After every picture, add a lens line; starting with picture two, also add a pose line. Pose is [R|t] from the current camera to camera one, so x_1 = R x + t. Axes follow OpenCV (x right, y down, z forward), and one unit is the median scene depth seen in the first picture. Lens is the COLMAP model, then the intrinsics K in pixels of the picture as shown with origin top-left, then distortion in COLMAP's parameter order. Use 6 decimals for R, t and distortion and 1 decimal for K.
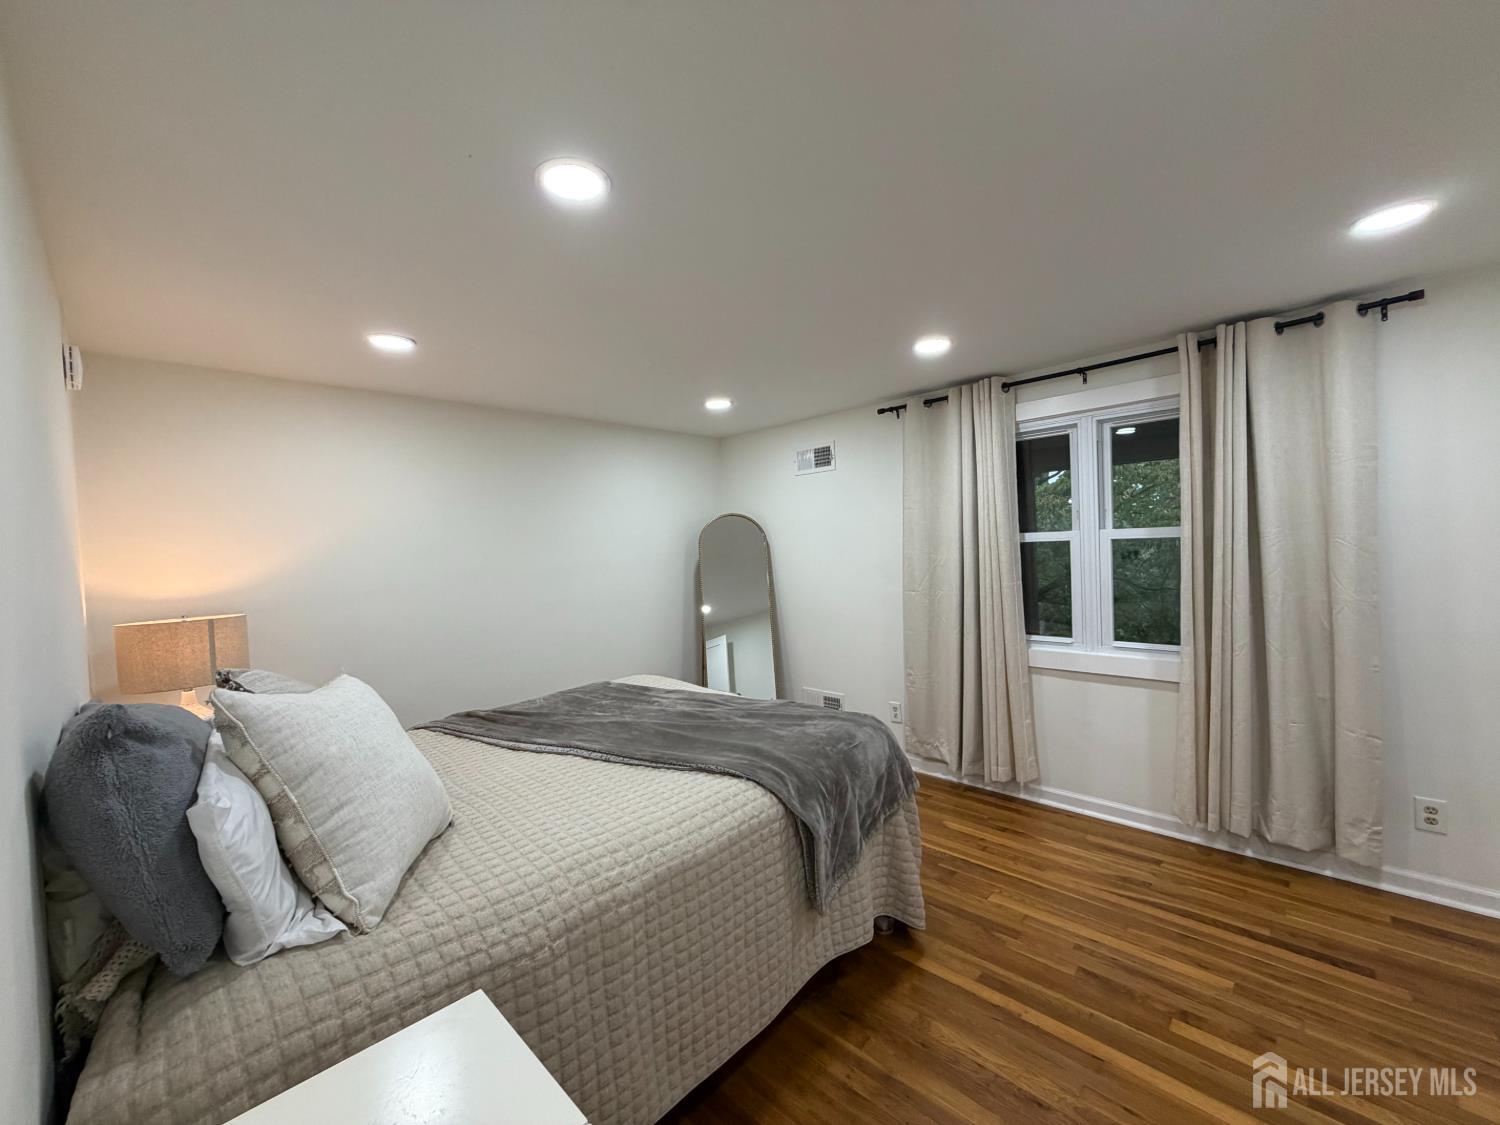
lens RADIAL K [[600.3, 0, 744.3], [0, 600.3, 561.2], [0, 0, 1]] dist [-0.000034, 0.000068]
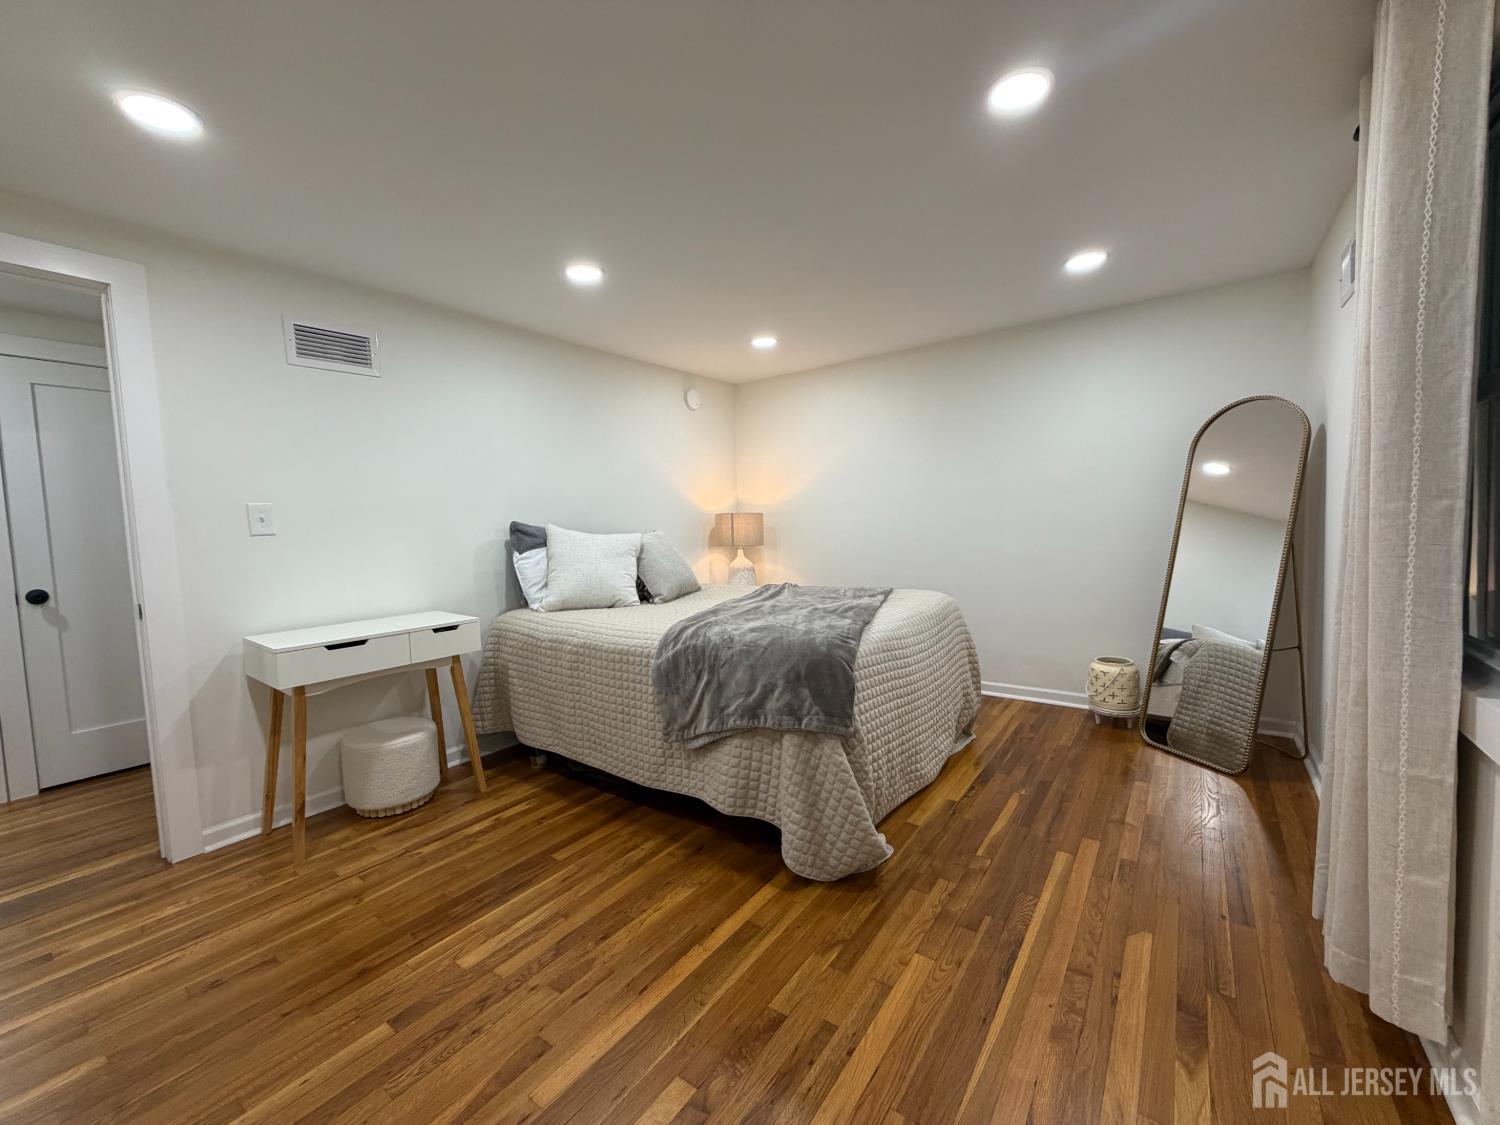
lens RADIAL K [[600.3, 0, 744.3], [0, 600.3, 561.2], [0, 0, 1]] dist [-0.000034, 0.000068]
pose [[0.129213, 0.098226, -0.986740, 1.197282], [0.004781, 0.995009, 0.099675, 0.050579], [0.991605, -0.017597, 0.128099, 0.851074]]
